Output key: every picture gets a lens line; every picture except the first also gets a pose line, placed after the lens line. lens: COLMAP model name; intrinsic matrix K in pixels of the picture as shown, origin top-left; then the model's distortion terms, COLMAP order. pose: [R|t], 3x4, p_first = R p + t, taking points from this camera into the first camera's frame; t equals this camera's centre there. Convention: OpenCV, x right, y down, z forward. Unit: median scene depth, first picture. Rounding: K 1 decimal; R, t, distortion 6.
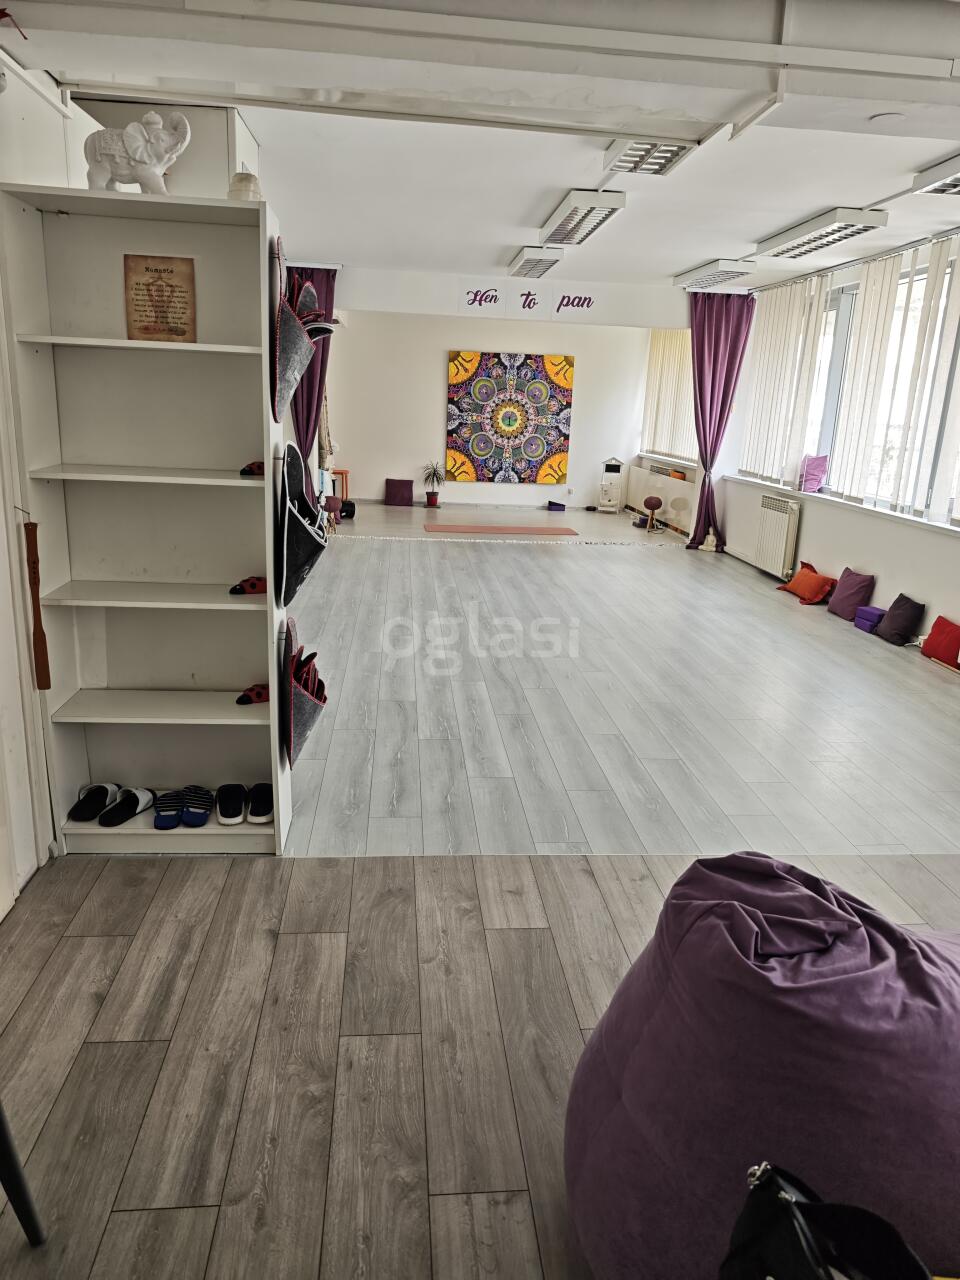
lens RADIAL K [[881.4, 0, 482.8], [0, 881.4, 641.5], [0, 0, 1]] dist [0.017577, -0.021093]
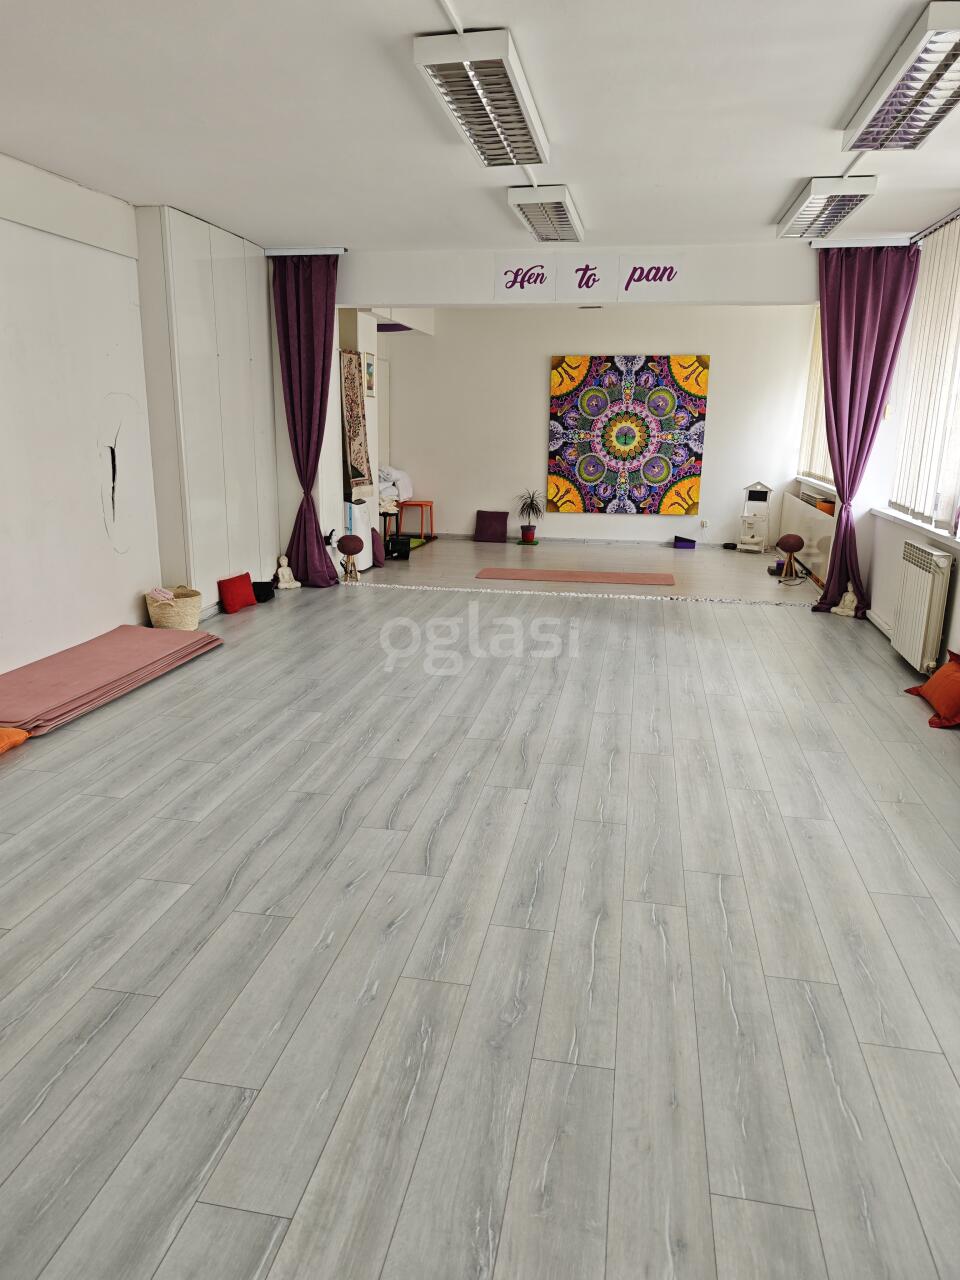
lens RADIAL K [[881.4, 0, 472.2], [0, 881.4, 647.0], [0, 0, 1]] dist [0.017577, -0.021093]
pose [[0.961132, 0.040496, -0.273103, 0.126712], [-0.045475, 0.998894, -0.011925, -0.042925], [0.272318, 0.023881, 0.961911, 0.187632]]
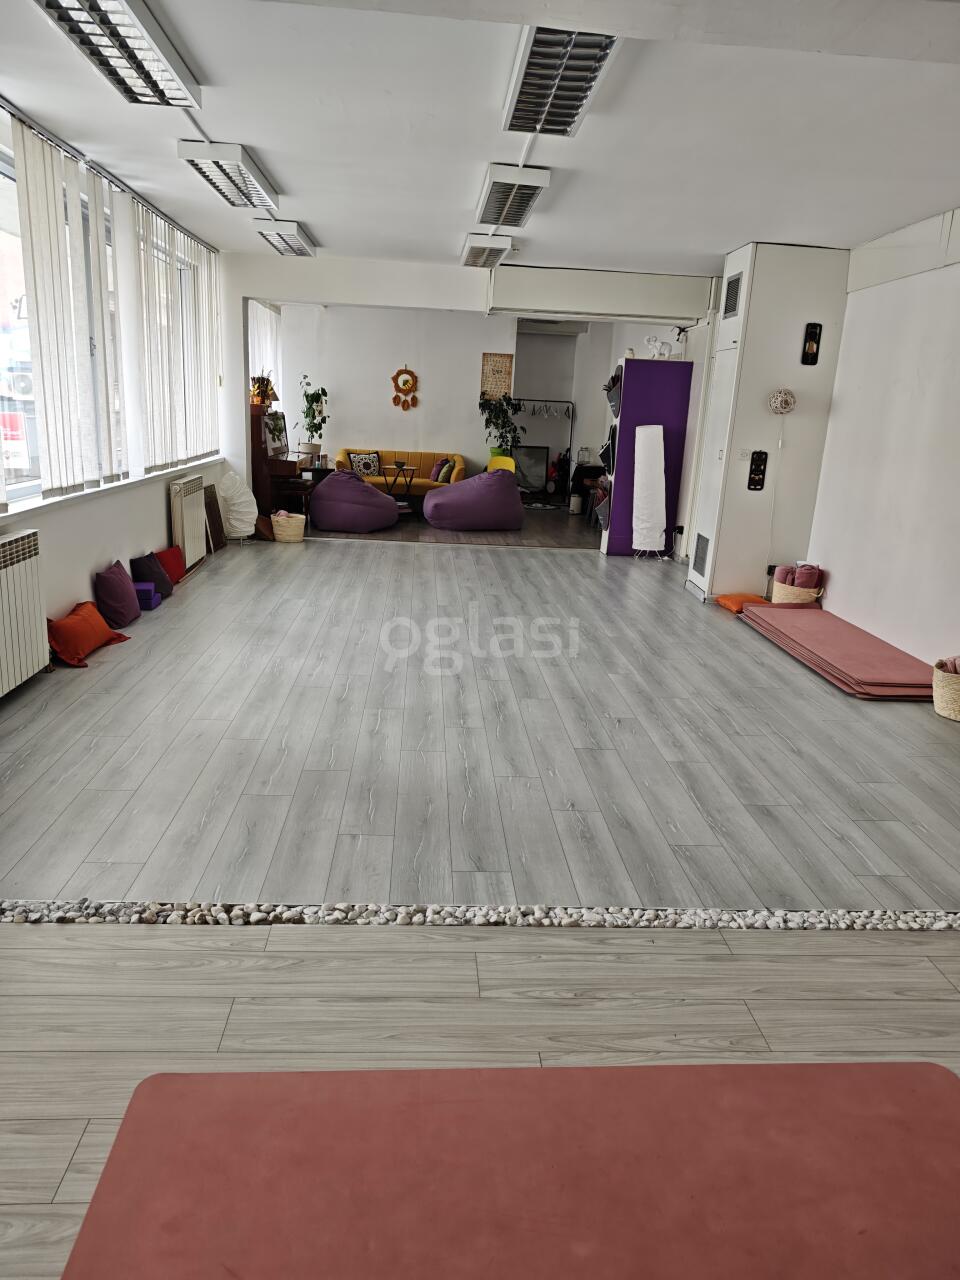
lens RADIAL K [[881.4, 0, 477.4], [0, 881.4, 642.2], [0, 0, 1]] dist [0.017577, -0.021093]
pose [[-0.994902, -0.100713, 0.005114, 0.041620], [-0.084349, 0.858902, 0.505147, -0.246305], [-0.055267, 0.502140, -0.863018, 0.921276]]
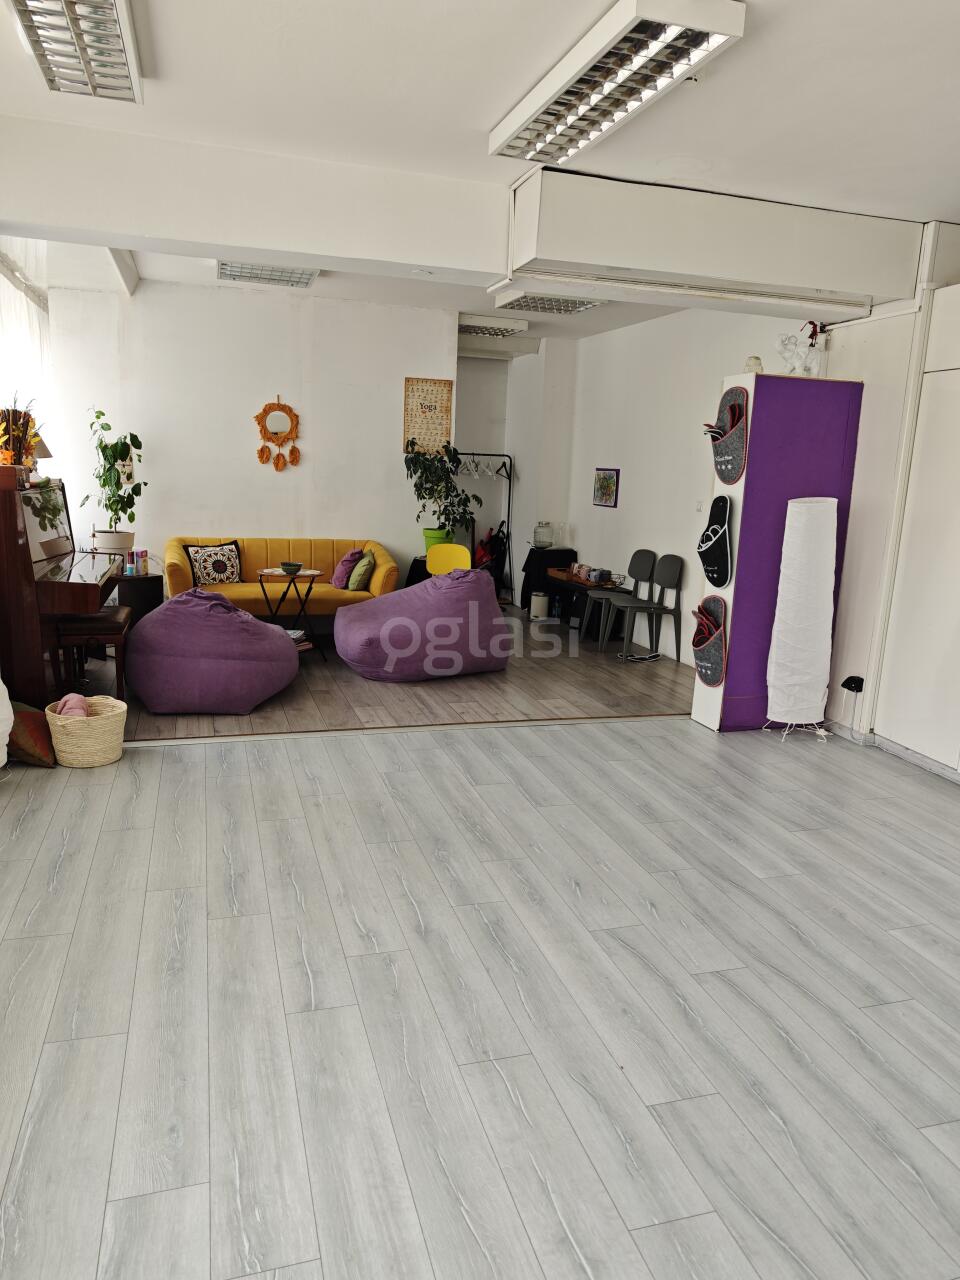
lens RADIAL K [[881.4, 0, 468.7], [0, 881.4, 637.3], [0, 0, 1]] dist [0.017577, -0.021093]
pose [[-0.976883, -0.047161, -0.208506, 0.138832], [-0.134402, 0.893975, 0.427488, -0.142170], [0.166238, 0.445629, -0.879647, 0.562965]]
